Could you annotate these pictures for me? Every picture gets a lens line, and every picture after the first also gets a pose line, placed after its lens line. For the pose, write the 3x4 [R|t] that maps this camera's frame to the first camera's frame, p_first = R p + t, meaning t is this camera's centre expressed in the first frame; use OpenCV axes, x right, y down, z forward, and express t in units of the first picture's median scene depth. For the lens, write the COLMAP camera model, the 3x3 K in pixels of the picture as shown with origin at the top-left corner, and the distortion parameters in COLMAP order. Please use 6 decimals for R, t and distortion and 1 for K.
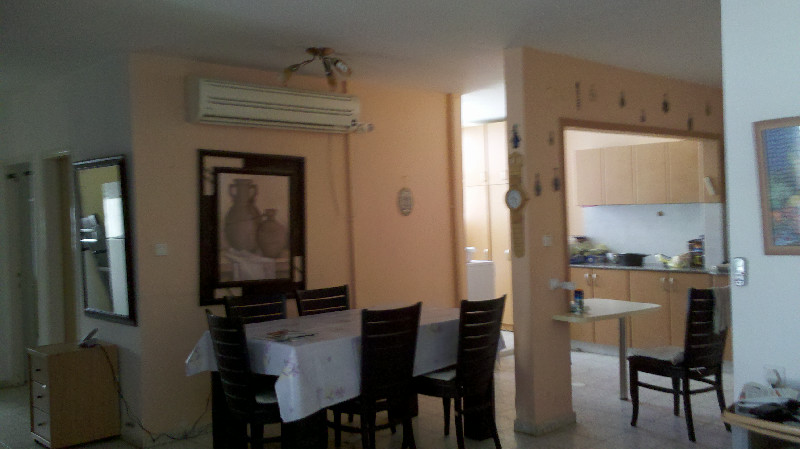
lens RADIAL K [[775.5, 0, 399.5], [0, 775.5, 225.7], [0, 0, 1]] dist [0.057389, 0.000000]
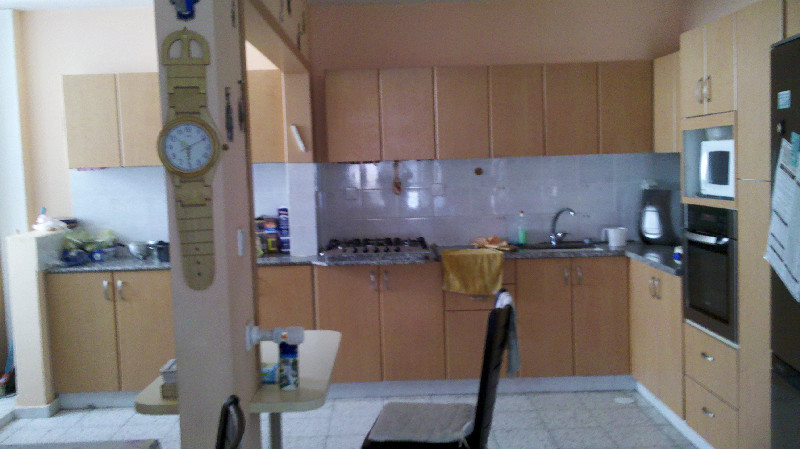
lens RADIAL K [[775.5, 0, 400.3], [0, 775.5, 221.3], [0, 0, 1]] dist [0.057389, 0.000000]
pose [[0.669424, -0.057460, 0.740655, -0.053166], [0.029582, 0.998275, 0.050709, -0.008536], [-0.742292, -0.012036, 0.669969, 0.426874]]
